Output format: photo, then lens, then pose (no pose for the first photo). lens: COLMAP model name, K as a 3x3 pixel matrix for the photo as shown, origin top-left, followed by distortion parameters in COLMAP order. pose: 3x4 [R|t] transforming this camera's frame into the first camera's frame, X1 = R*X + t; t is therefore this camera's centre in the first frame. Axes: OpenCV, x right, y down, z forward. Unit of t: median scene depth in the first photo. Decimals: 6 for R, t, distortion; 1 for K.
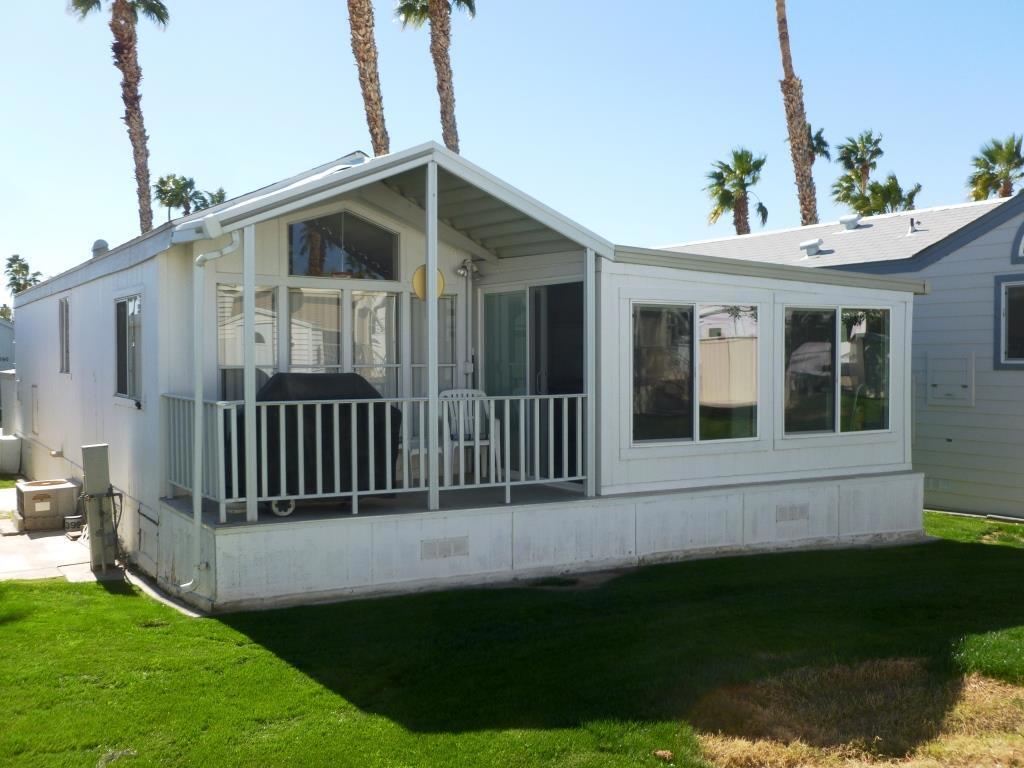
lens RADIAL K [[893.5, 0, 512.0], [0, 893.5, 384.0], [0, 0, 1]] dist [-0.060050, 0.014837]
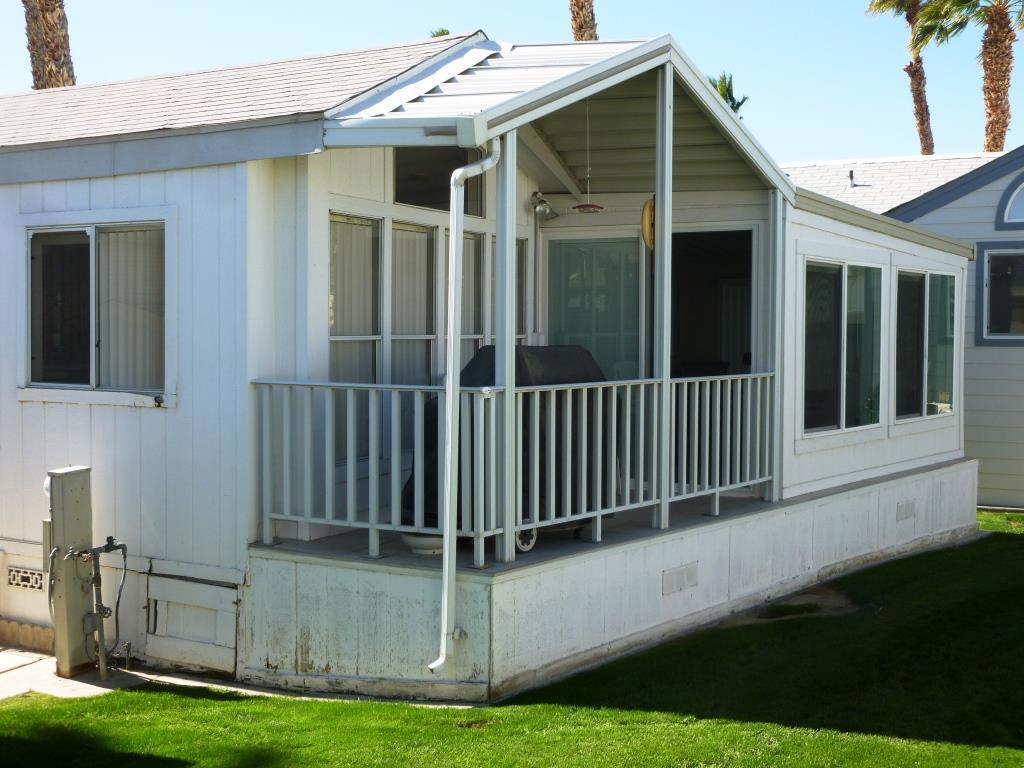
lens RADIAL K [[1243.5, 0, 512.0], [0, 1243.5, 384.0], [0, 0, 1]] dist [-0.103509, -0.006337]
pose [[0.889719, -0.013893, 0.456298, -0.619347], [0.010097, 0.999891, 0.010757, 0.006766], [-0.456398, -0.004963, 0.889762, 0.127111]]
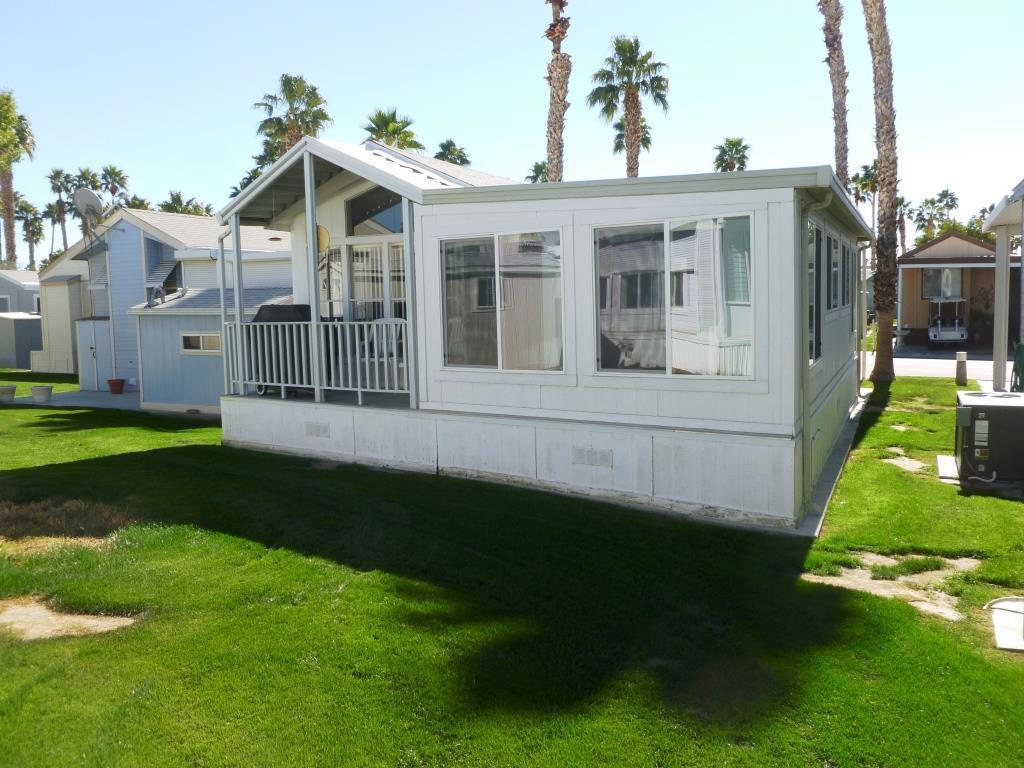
lens RADIAL K [[849.8, 0, 511.5], [0, 849.8, 352.9], [0, 0, 1]] dist [-0.036977, 0.005933]
pose [[0.514229, 0.049464, -0.856225, 1.107327], [-0.000987, 0.998369, 0.057083, -0.010957], [0.857652, -0.028509, 0.513440, 0.535796]]
